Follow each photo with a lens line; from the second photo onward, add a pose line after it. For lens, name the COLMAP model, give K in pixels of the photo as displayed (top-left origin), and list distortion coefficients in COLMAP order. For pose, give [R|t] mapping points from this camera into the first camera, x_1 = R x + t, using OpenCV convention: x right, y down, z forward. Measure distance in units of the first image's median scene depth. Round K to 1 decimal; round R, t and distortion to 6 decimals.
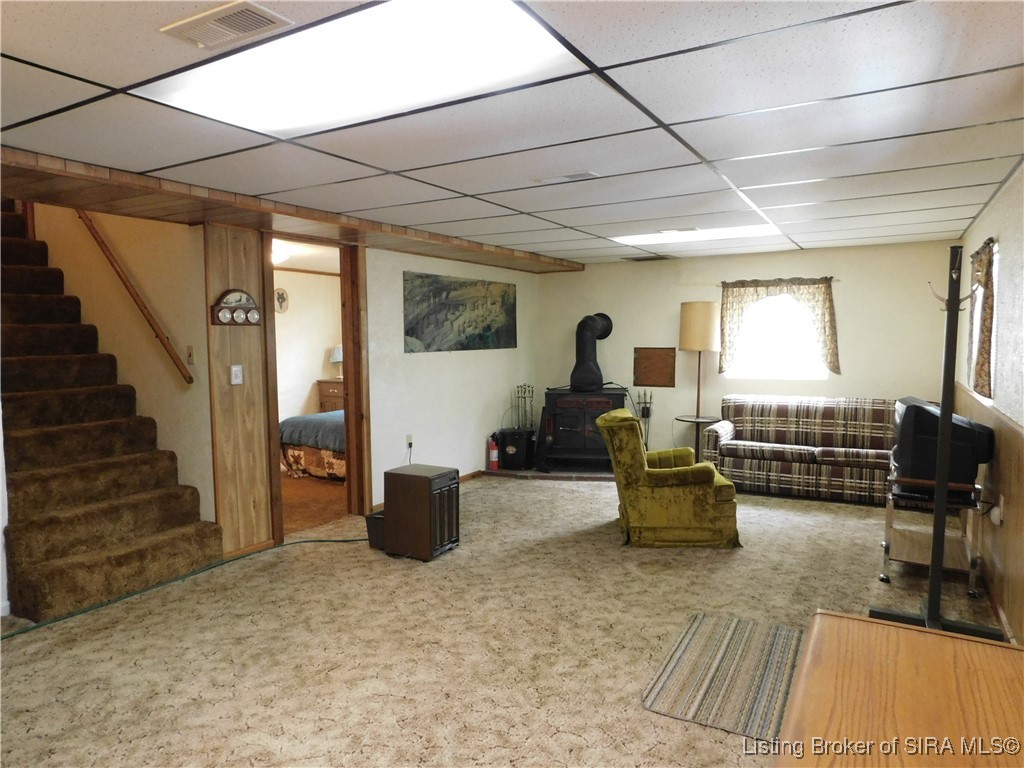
lens RADIAL K [[667.7, 0, 509.8], [0, 667.7, 376.8], [0, 0, 1]] dist [-0.068128, 0.043793]
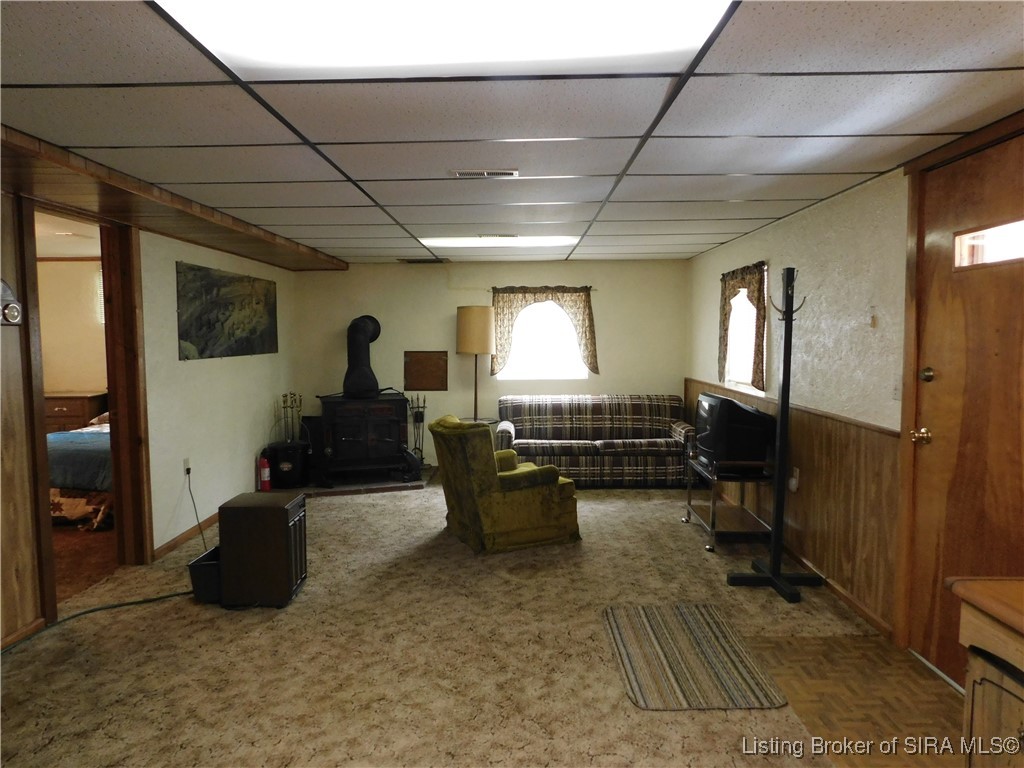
lens RADIAL K [[667.7, 0, 512.2], [0, 667.7, 377.2], [0, 0, 1]] dist [-0.068128, 0.043793]
pose [[0.874877, -0.025435, 0.483677, -0.246773], [0.026583, 0.999637, 0.004483, -0.009964], [-0.483615, 0.008936, 0.875235, 0.112419]]
